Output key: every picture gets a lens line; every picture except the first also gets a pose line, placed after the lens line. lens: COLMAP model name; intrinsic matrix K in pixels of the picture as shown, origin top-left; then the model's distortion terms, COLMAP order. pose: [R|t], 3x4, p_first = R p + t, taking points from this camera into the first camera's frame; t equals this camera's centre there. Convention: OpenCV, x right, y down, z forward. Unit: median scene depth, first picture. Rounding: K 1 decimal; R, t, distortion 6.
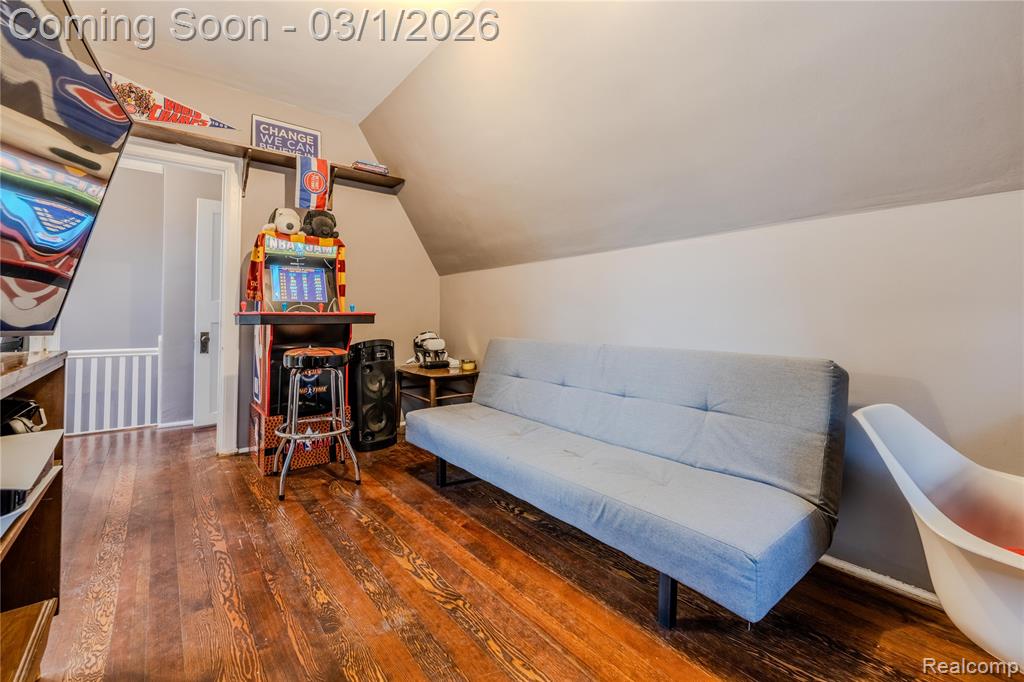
lens RADIAL K [[420.8, 0, 484.8], [0, 420.8, 313.6], [0, 0, 1]] dist [-0.001027, 0.000039]
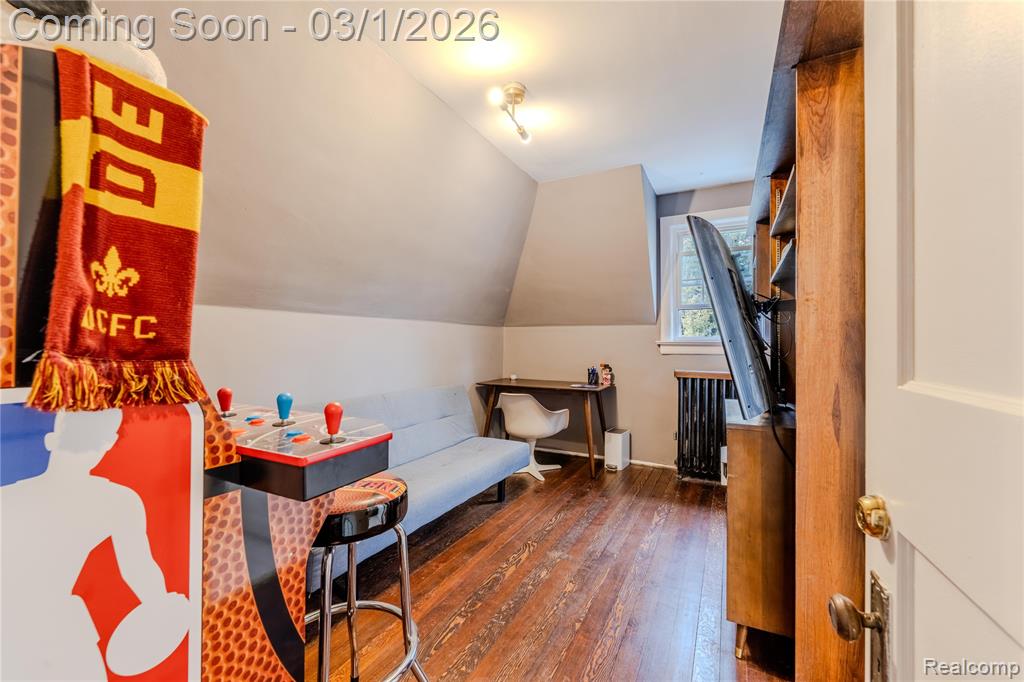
lens RADIAL K [[420.8, 0, 510.0], [0, 420.8, 342.8], [0, 0, 1]] dist [-0.001027, 0.000039]
pose [[-0.426218, -0.000090, 0.904620, -1.369283], [-0.014668, 0.999869, -0.006812, -0.108742], [-0.904501, -0.016172, -0.426164, 1.561195]]
